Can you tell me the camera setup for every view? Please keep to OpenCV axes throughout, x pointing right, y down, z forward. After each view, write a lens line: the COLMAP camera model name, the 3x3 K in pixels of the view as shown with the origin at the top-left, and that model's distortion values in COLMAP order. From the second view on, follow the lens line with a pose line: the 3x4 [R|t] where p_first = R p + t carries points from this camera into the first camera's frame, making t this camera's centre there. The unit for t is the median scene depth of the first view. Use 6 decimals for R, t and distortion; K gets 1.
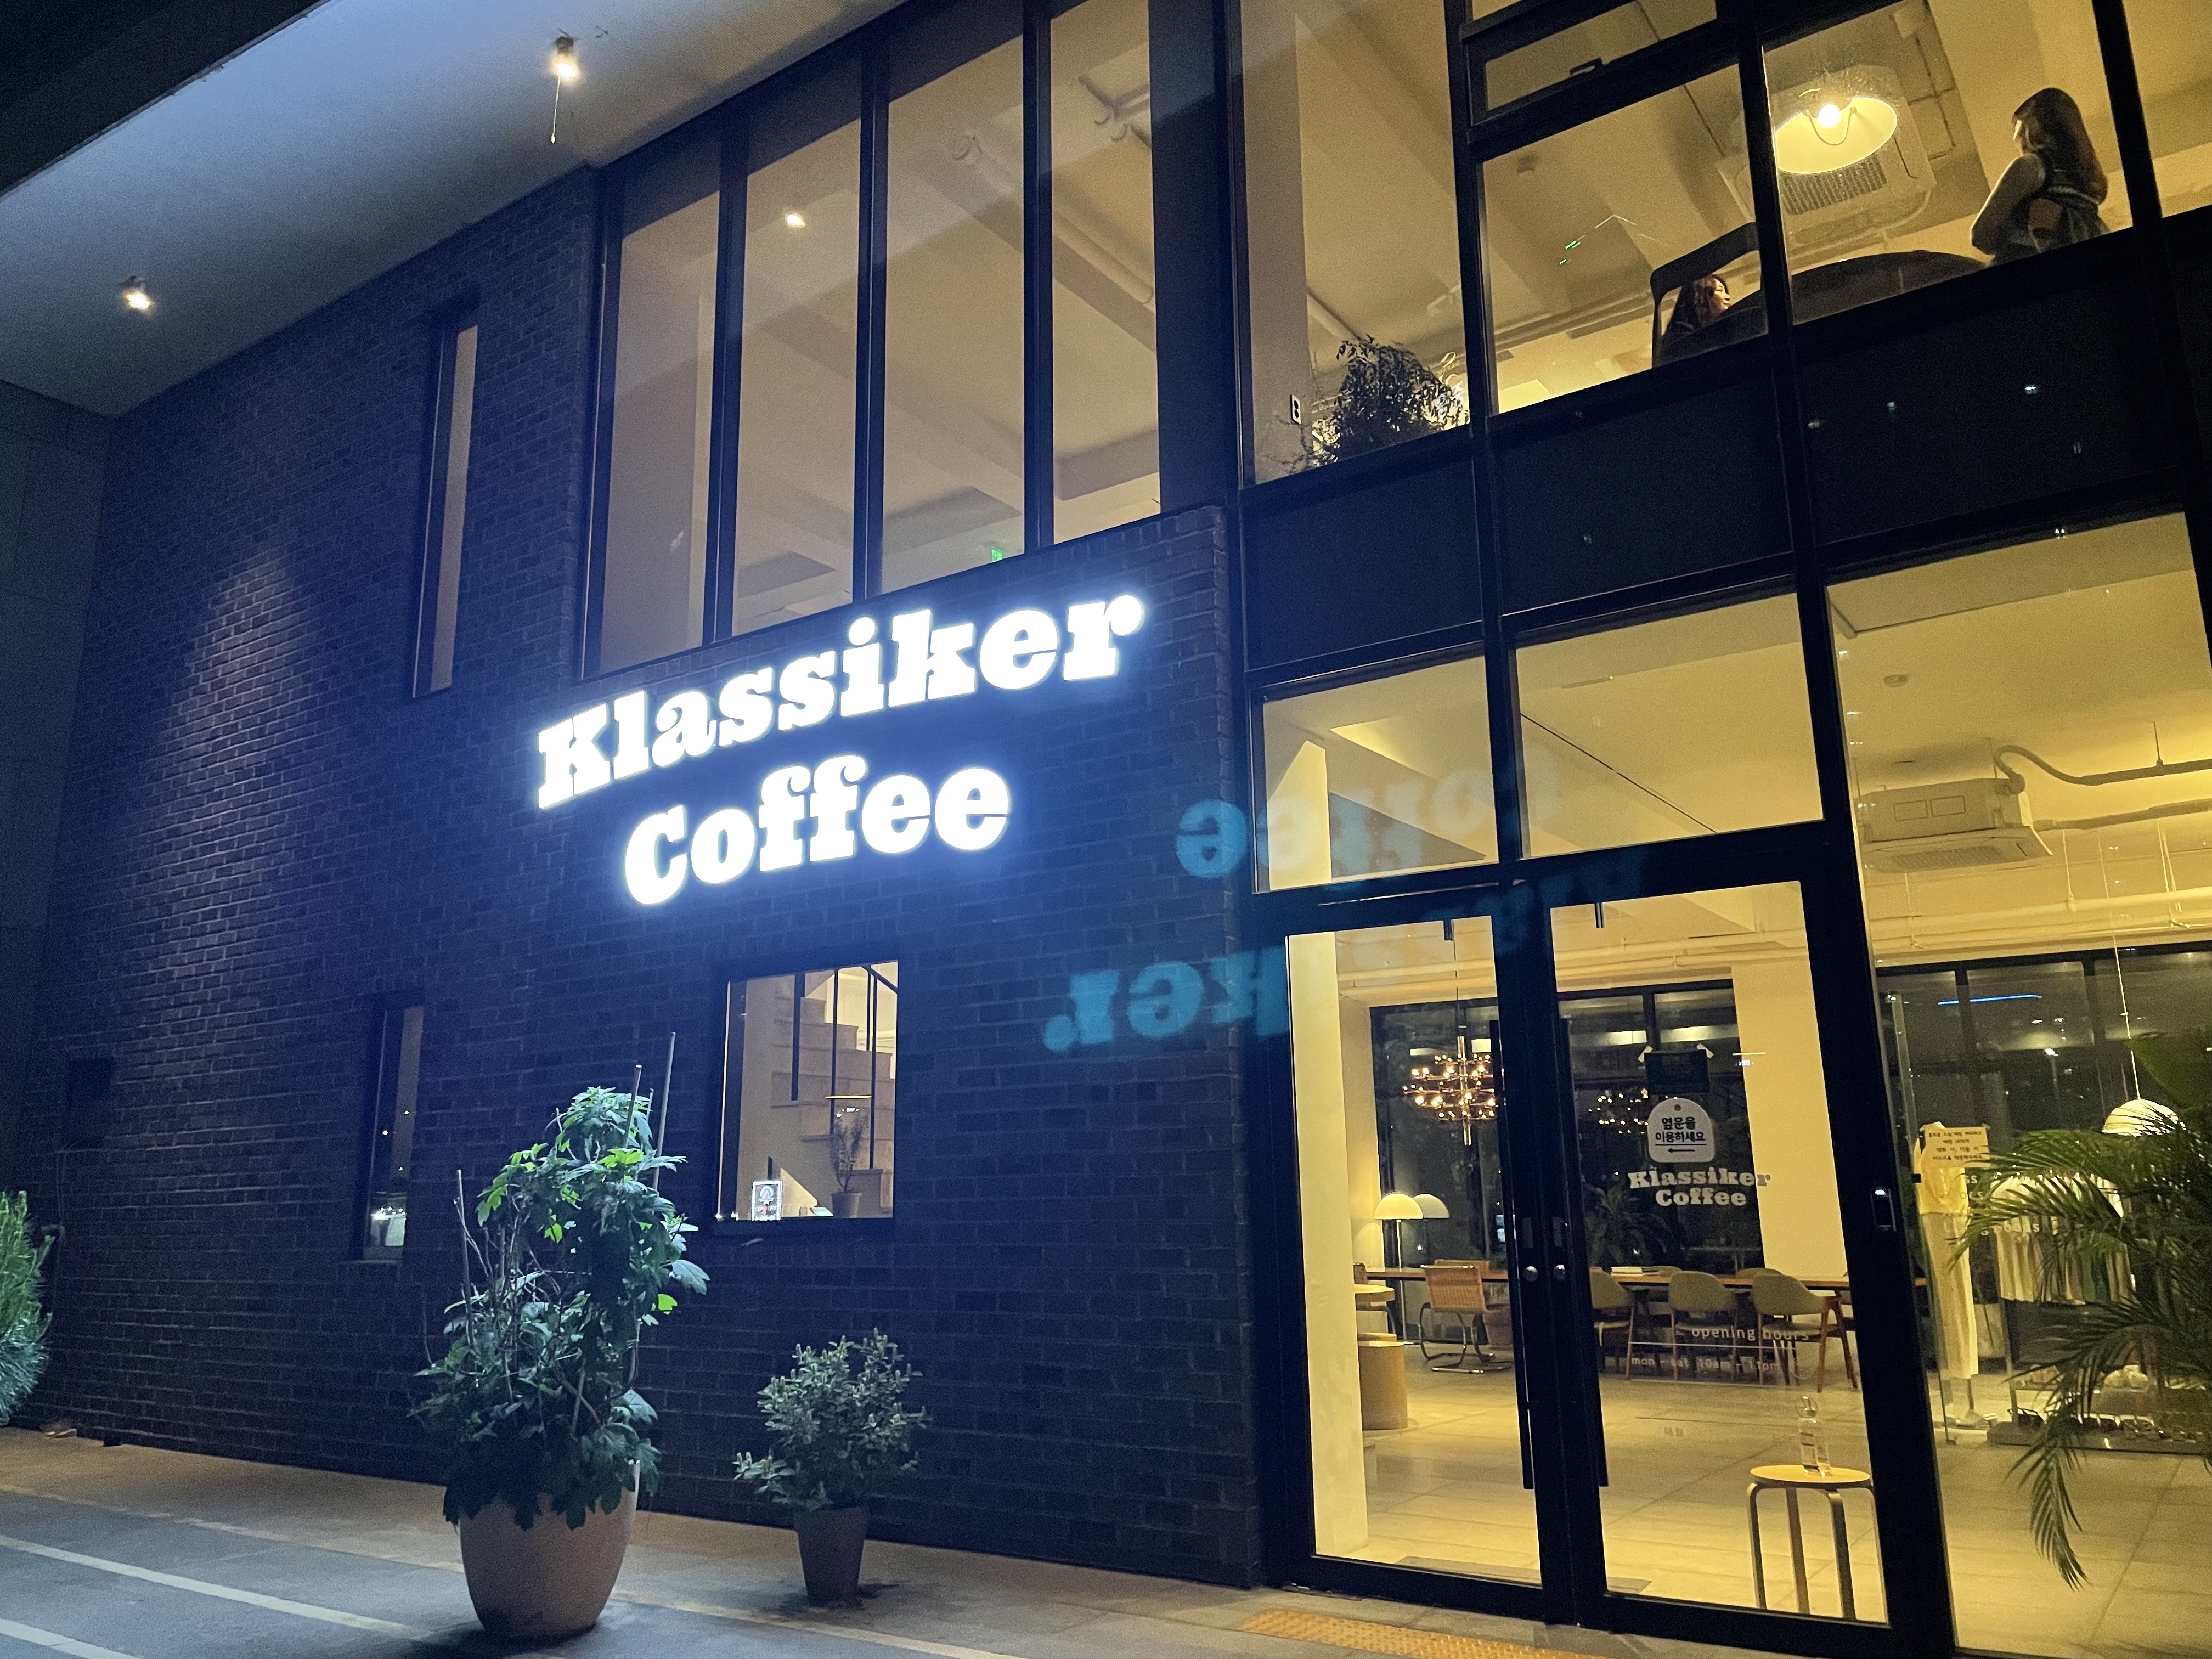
lens RADIAL K [[1679.3, 0, 1102.2], [0, 1679.3, 824.0], [0, 0, 1]] dist [0.072366, -0.083936]
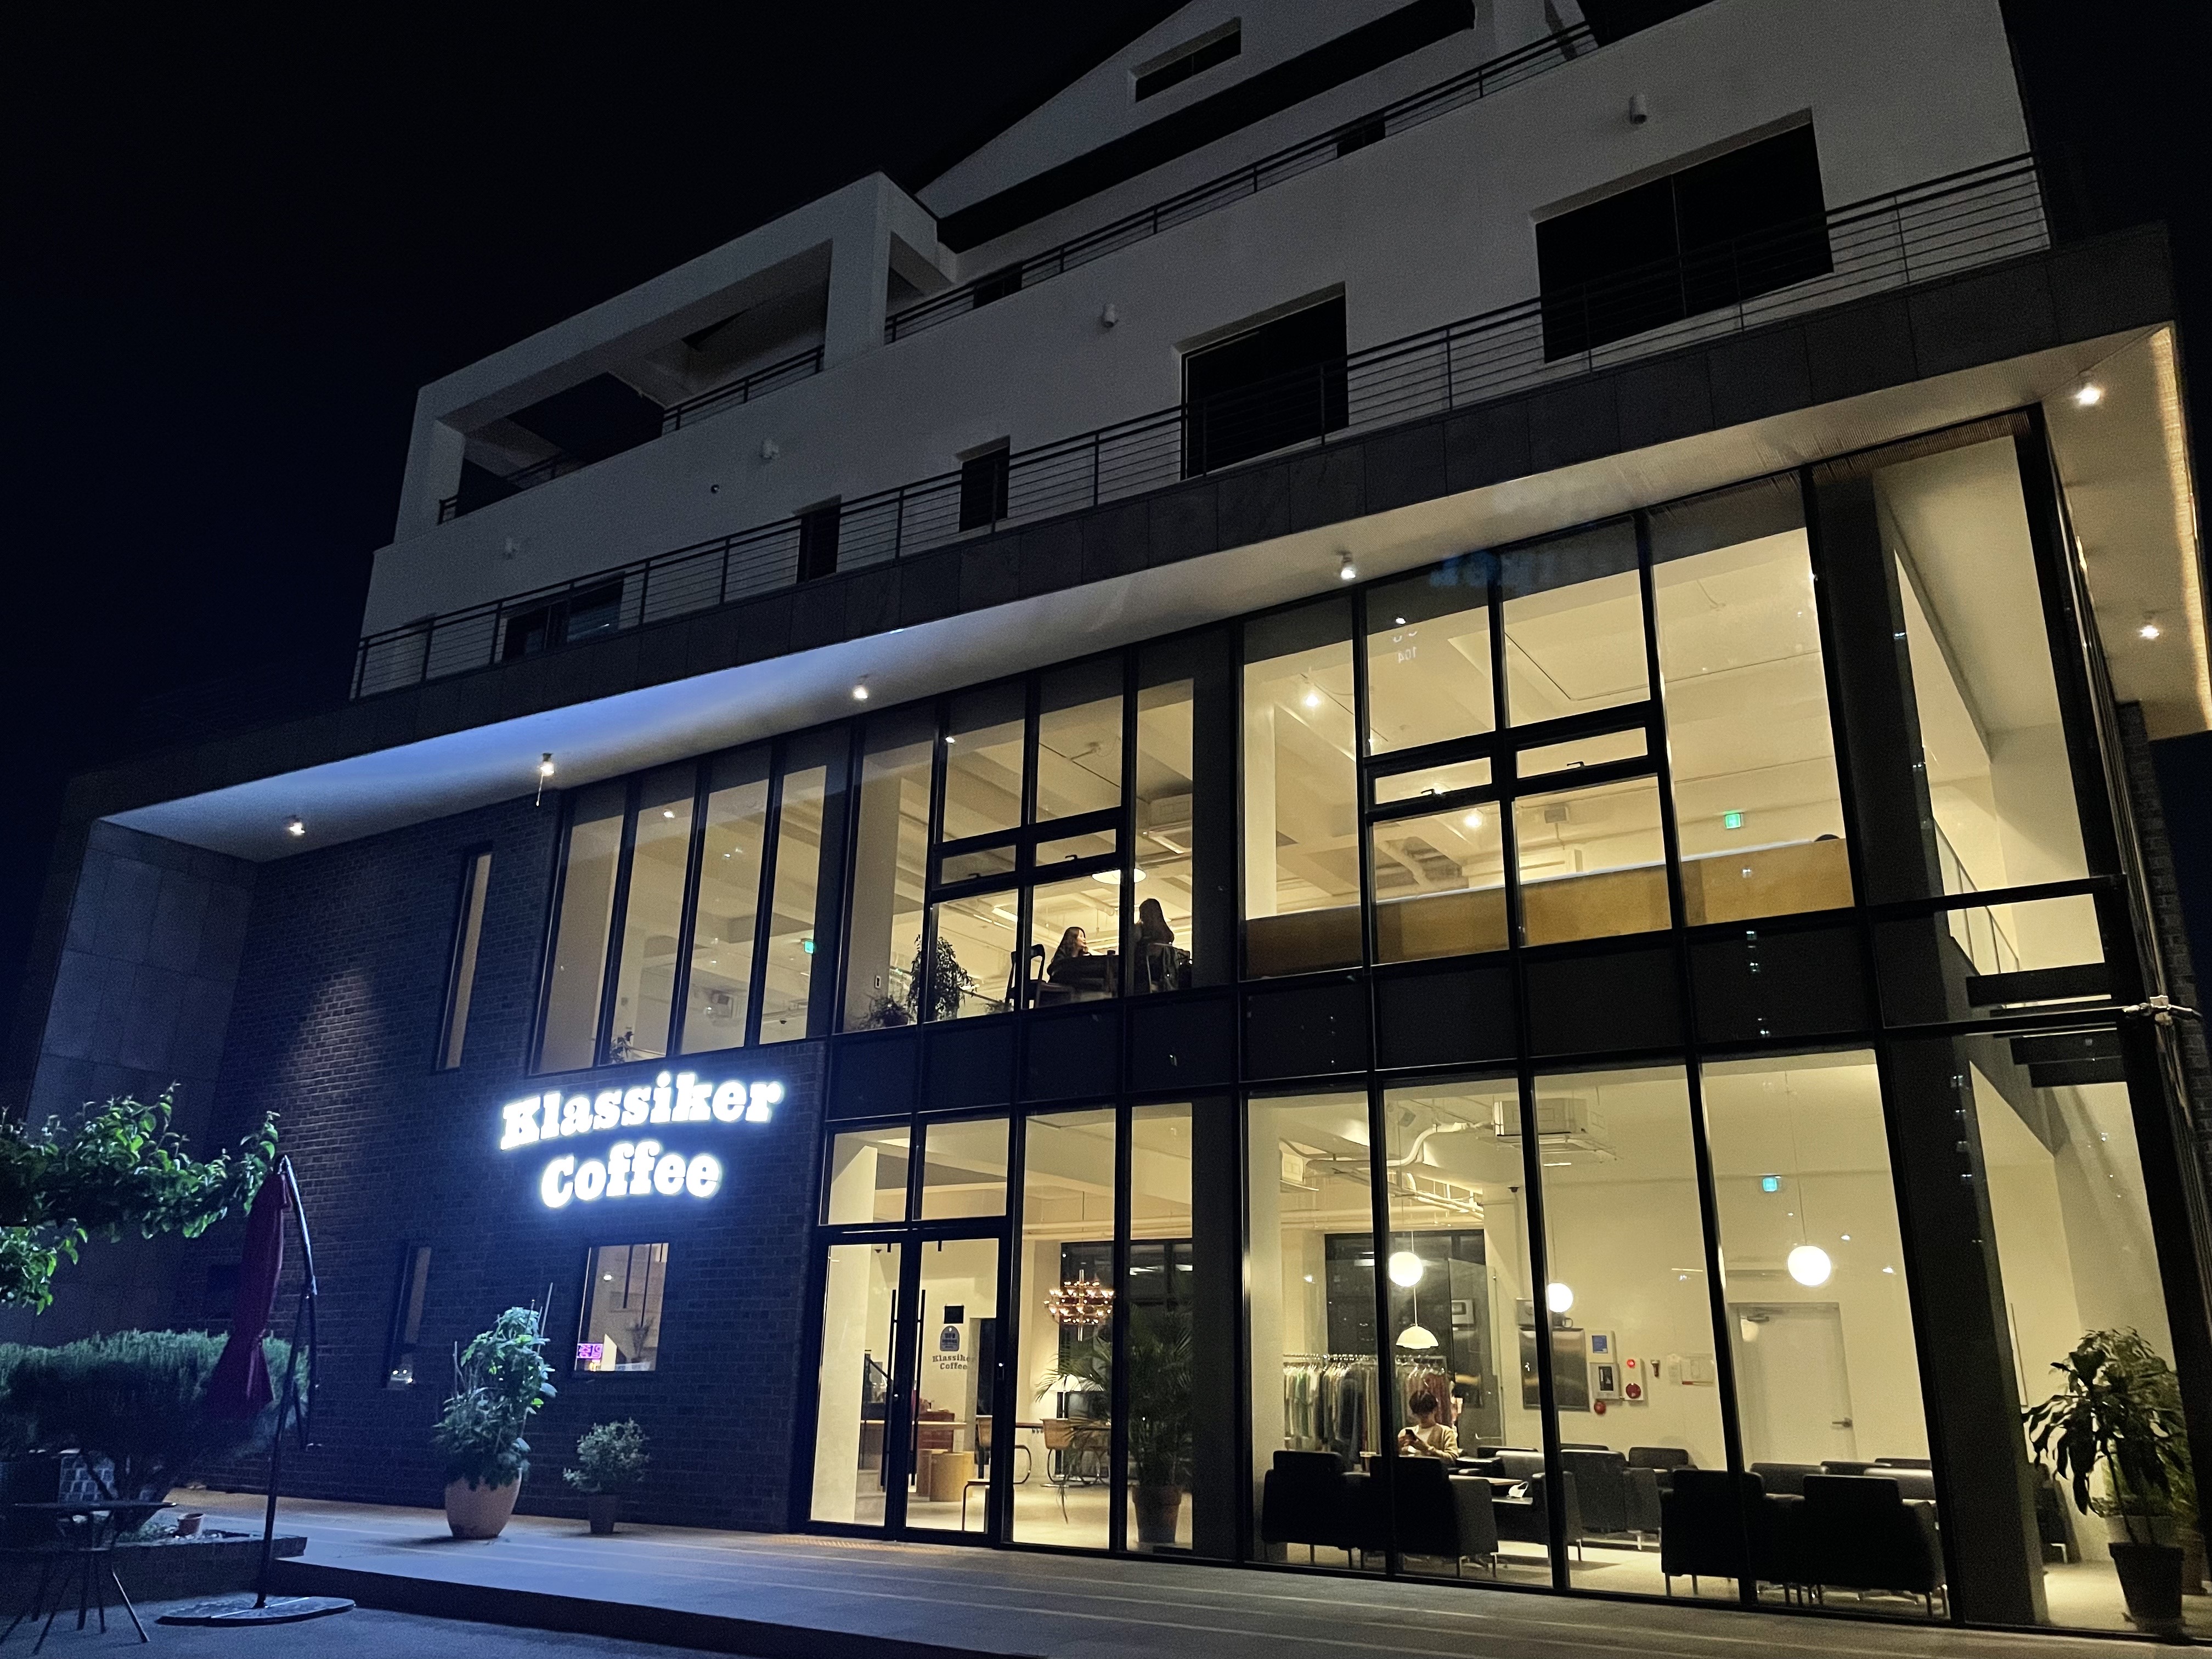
lens RADIAL K [[1679.3, 0, 1114.3], [0, 1679.3, 826.5], [0, 0, 1]] dist [0.072366, -0.083936]
pose [[0.999062, 0.038989, 0.018863, 0.369664], [-0.036924, 0.994342, -0.099603, -0.243724], [-0.022640, 0.098813, 0.994848, -1.147900]]
